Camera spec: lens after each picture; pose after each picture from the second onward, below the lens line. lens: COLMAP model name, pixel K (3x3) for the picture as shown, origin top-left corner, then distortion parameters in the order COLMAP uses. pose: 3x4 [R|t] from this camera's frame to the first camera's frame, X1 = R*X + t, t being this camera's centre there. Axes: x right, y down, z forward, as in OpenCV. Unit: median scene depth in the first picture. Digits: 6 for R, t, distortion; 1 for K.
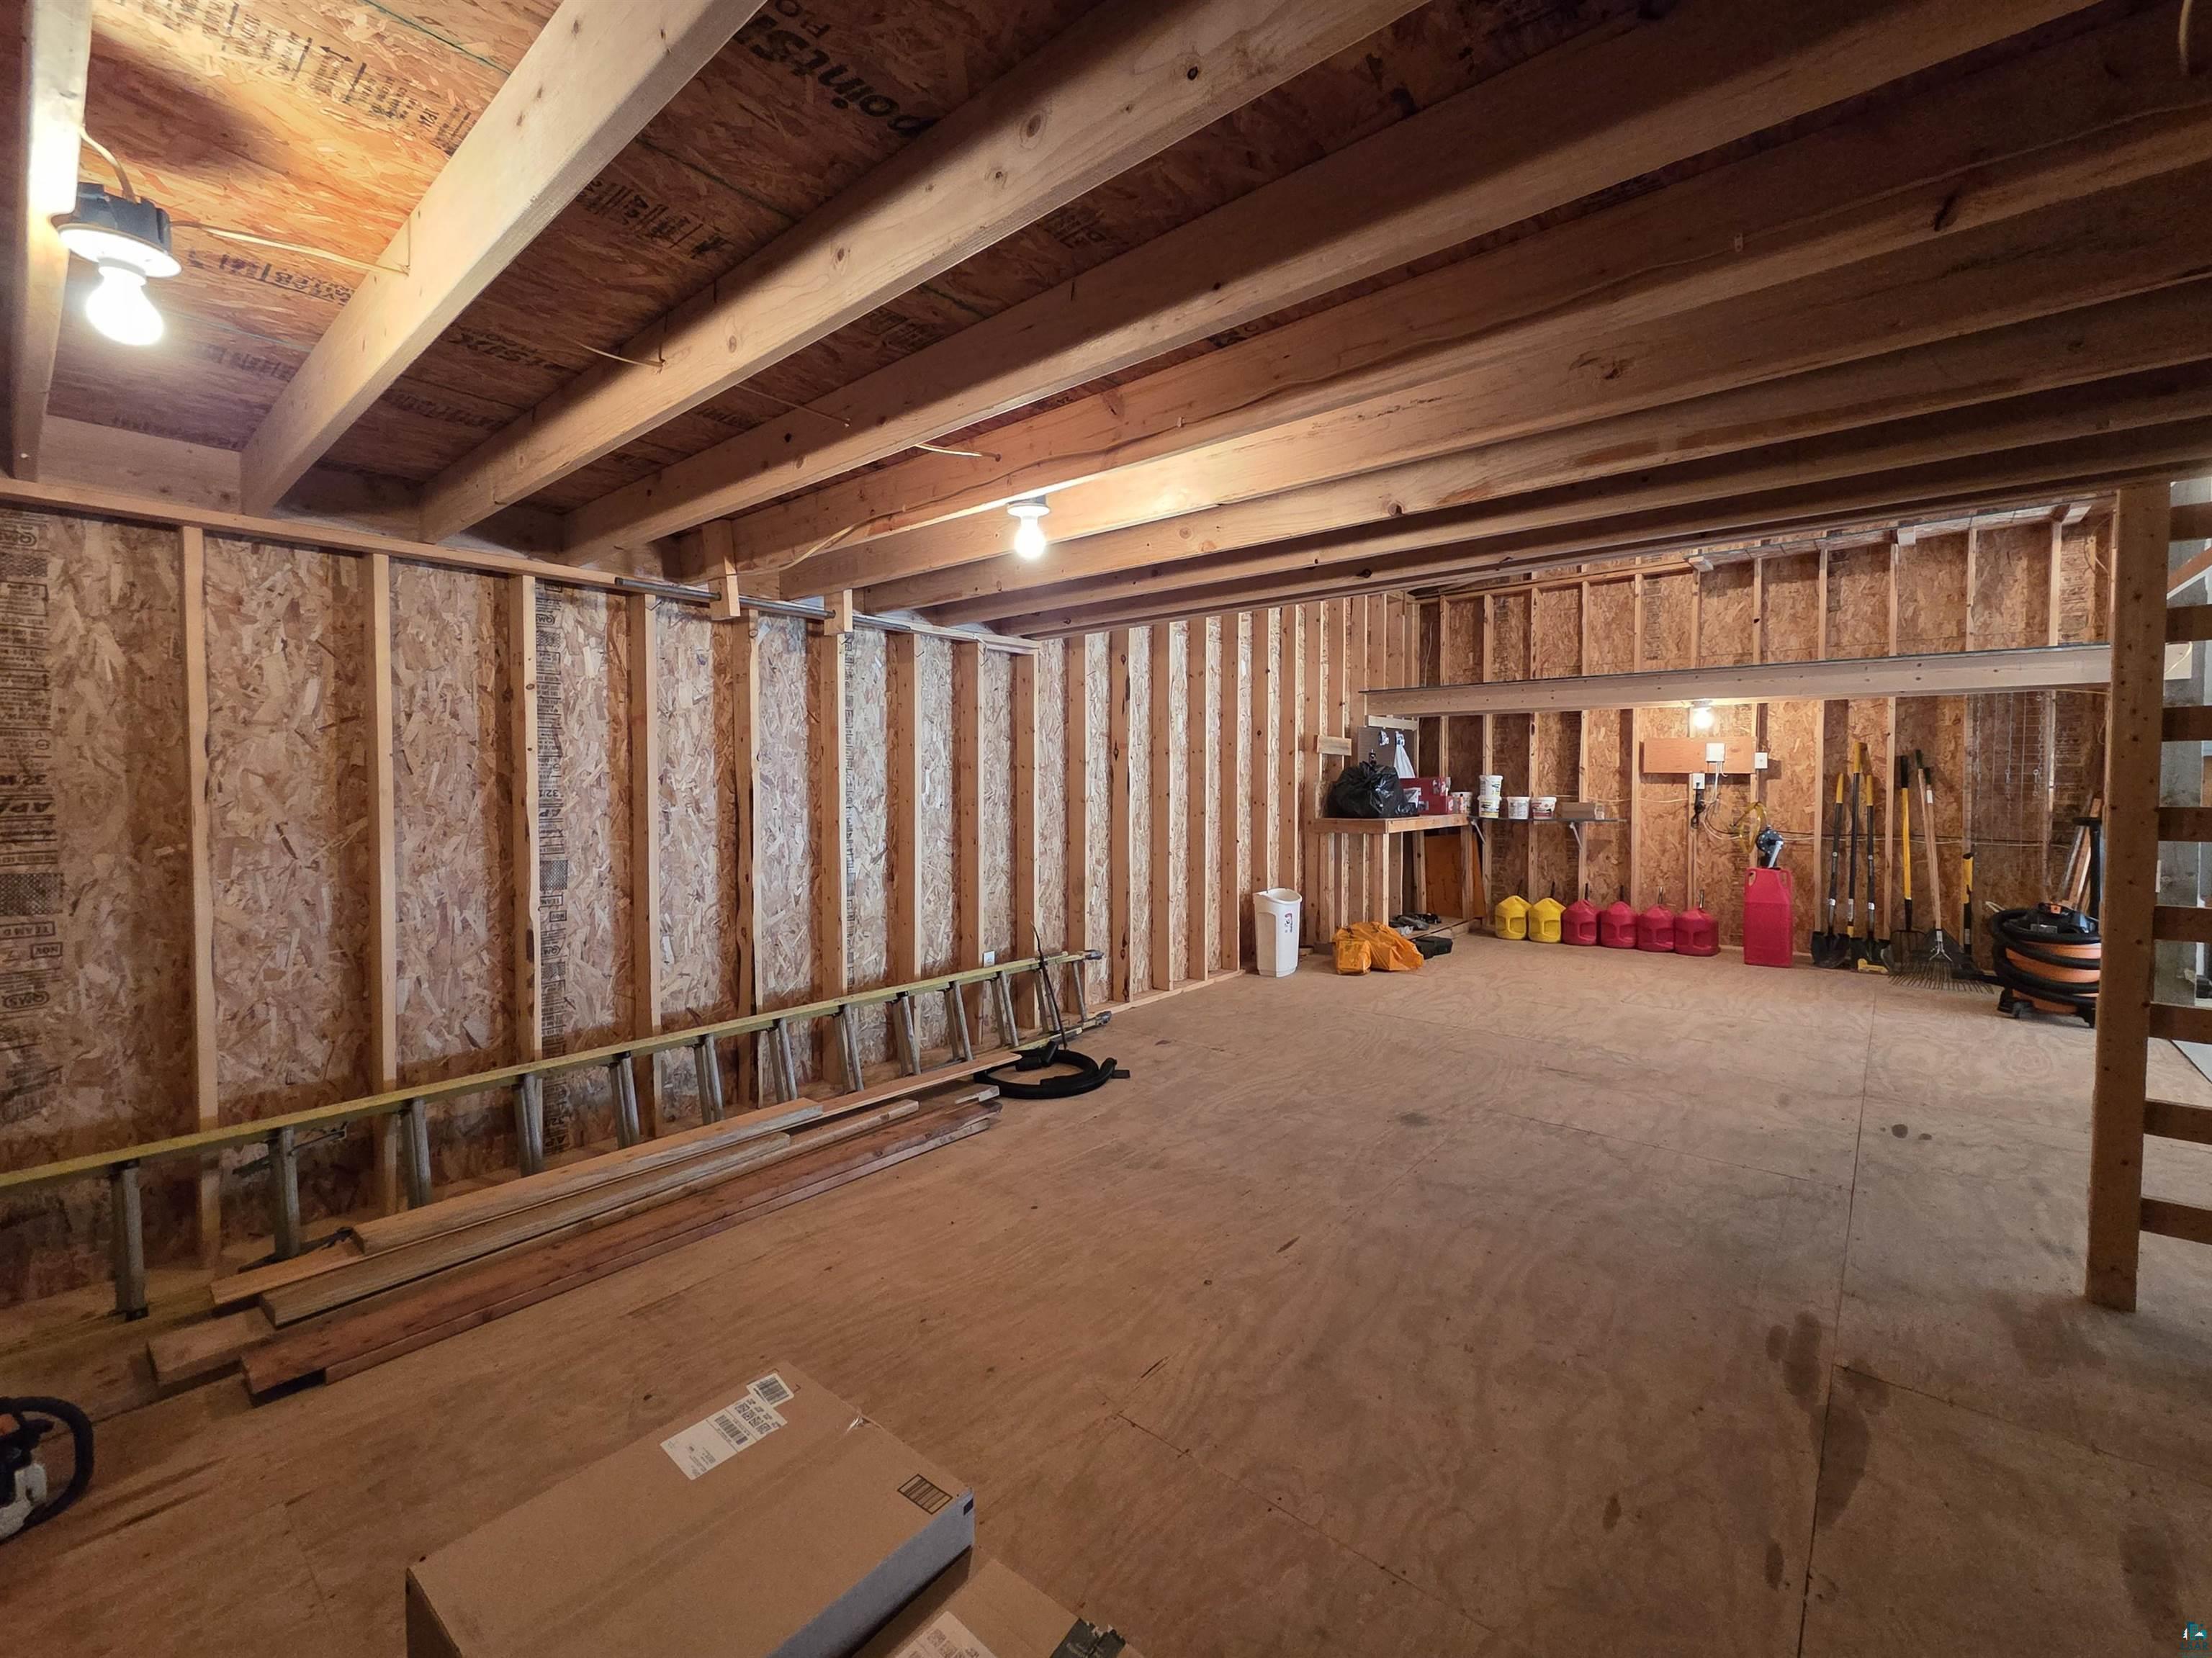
lens RADIAL K [[911.5, 0, 1114.8], [0, 911.5, 821.1], [0, 0, 1]] dist [0.002452, -0.001048]
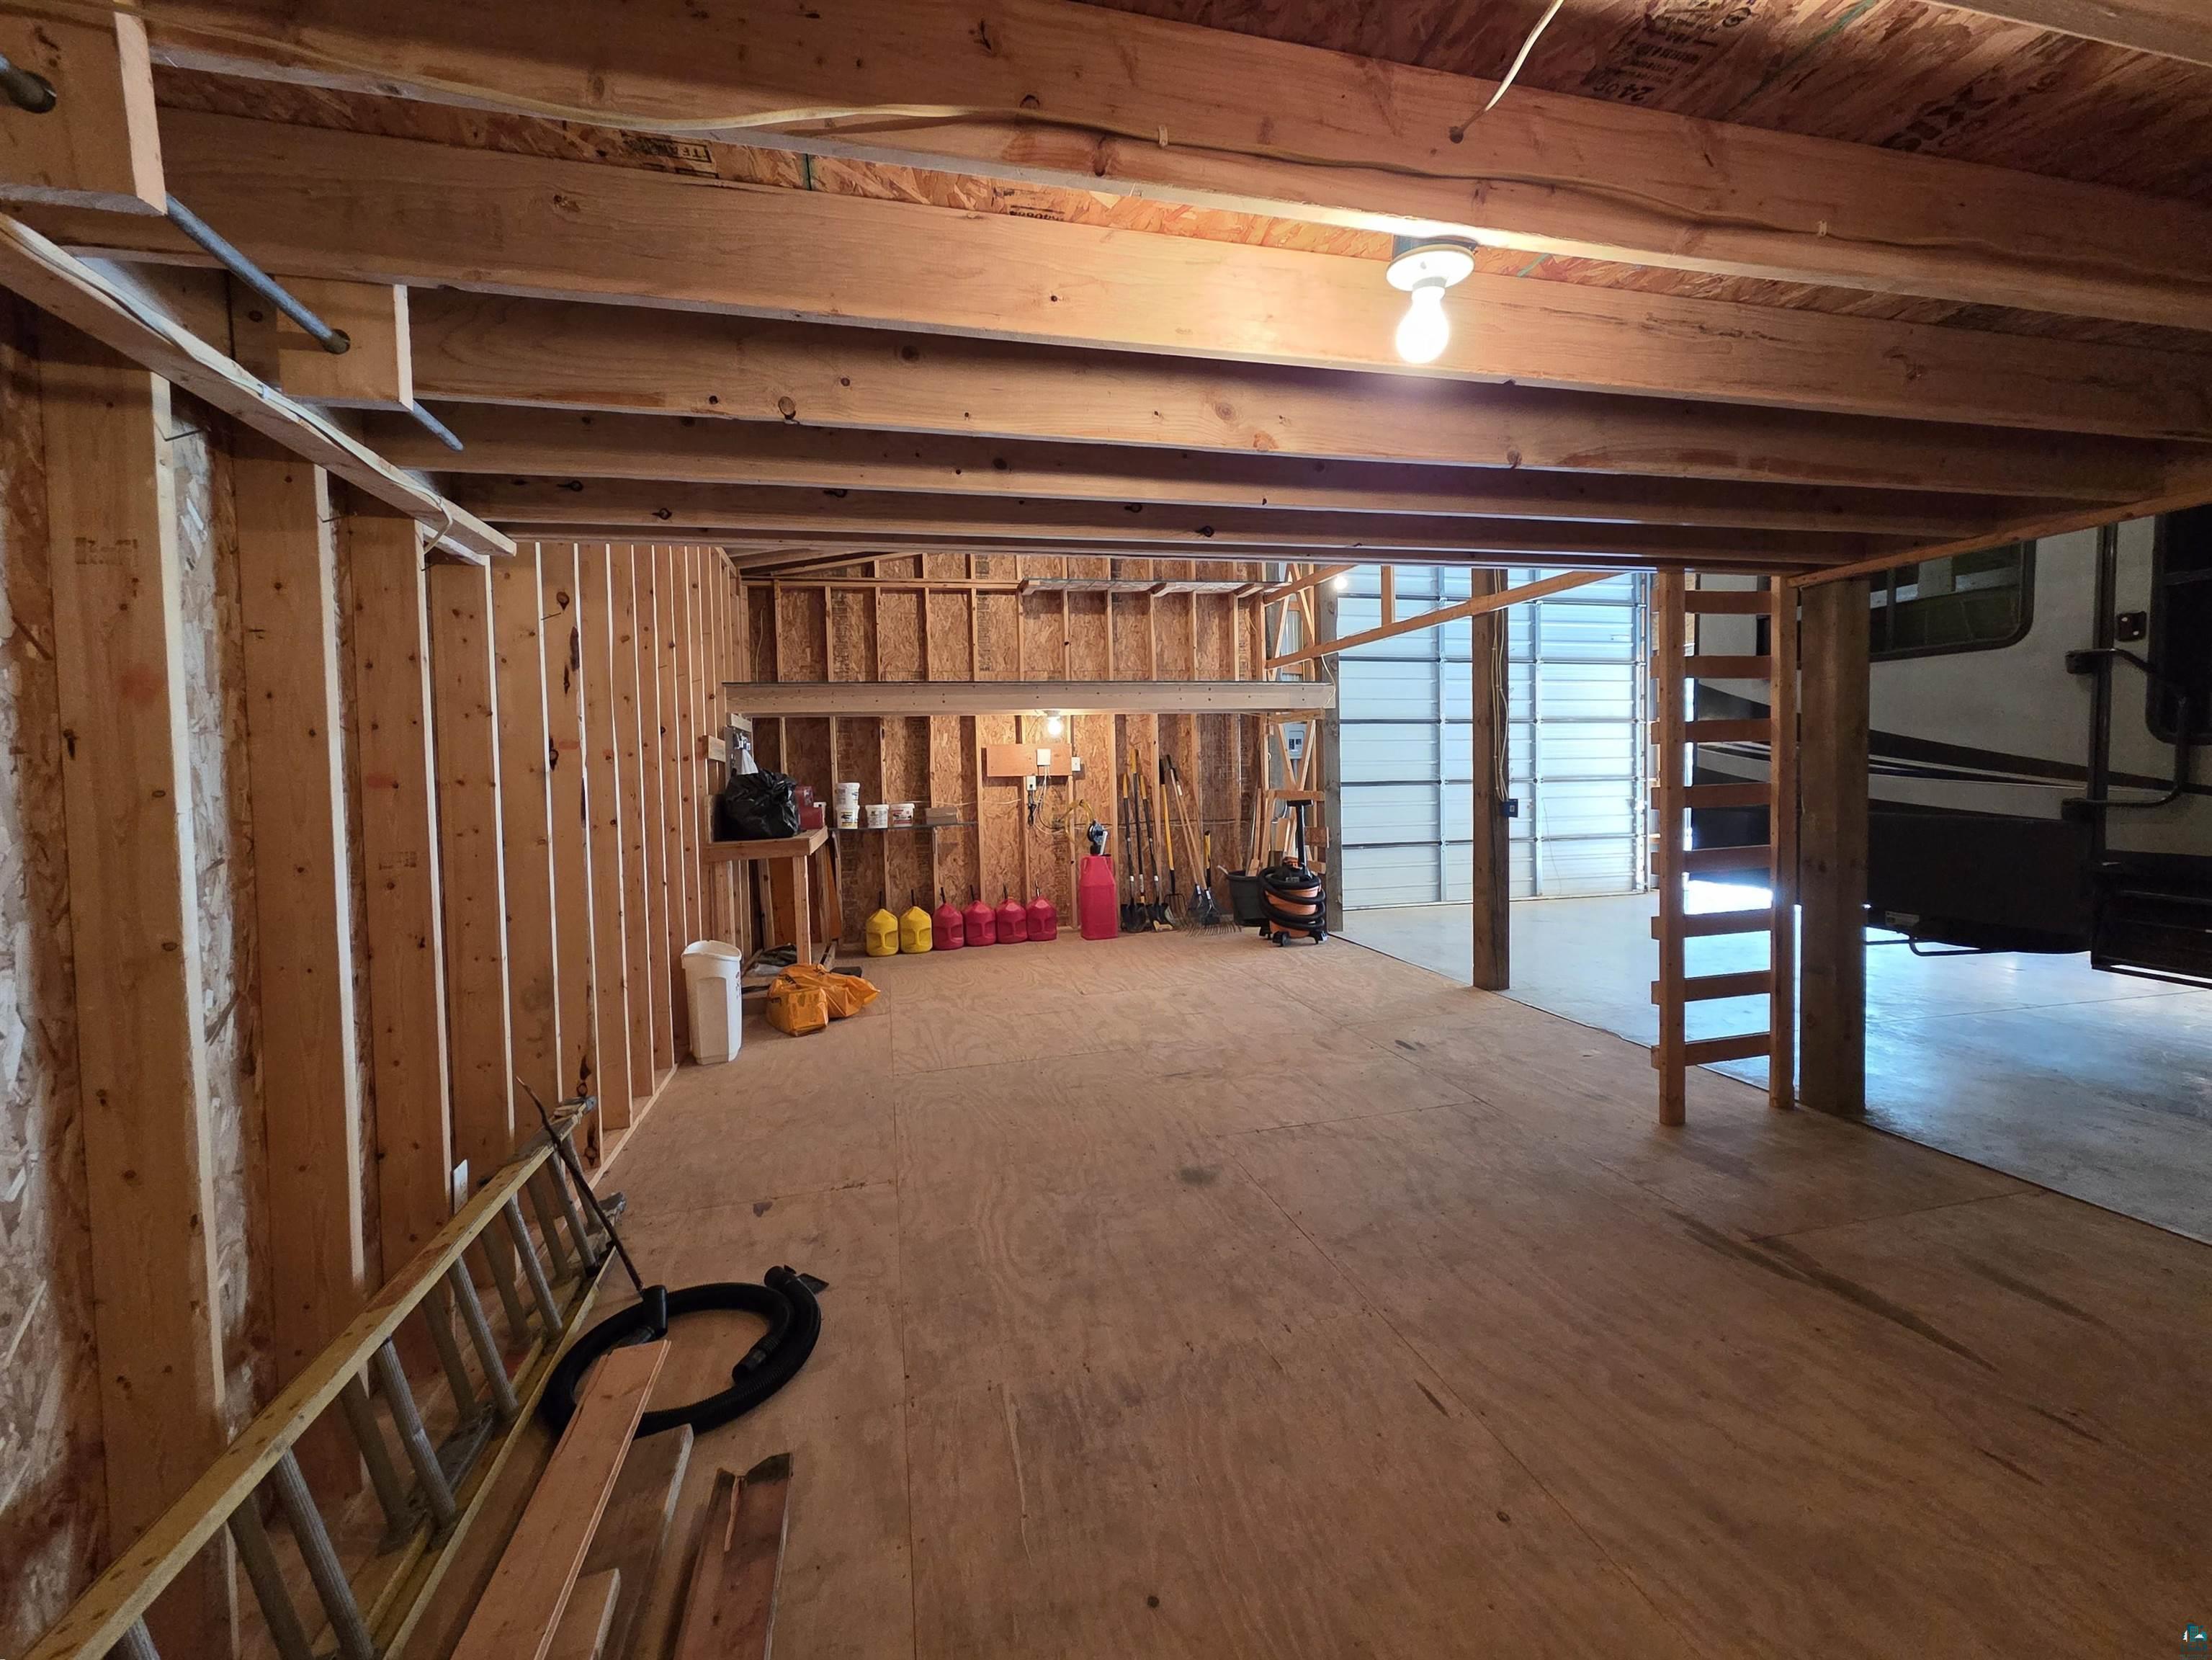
lens RADIAL K [[911.7, 0, 1106.8], [0, 911.7, 812.1], [0, 0, 1]] dist [0.002452, -0.001048]
pose [[0.590177, -0.049038, 0.805783, -0.225820], [0.065346, 0.997780, 0.012861, -0.019167], [-0.804625, 0.045064, 0.592071, 0.304759]]
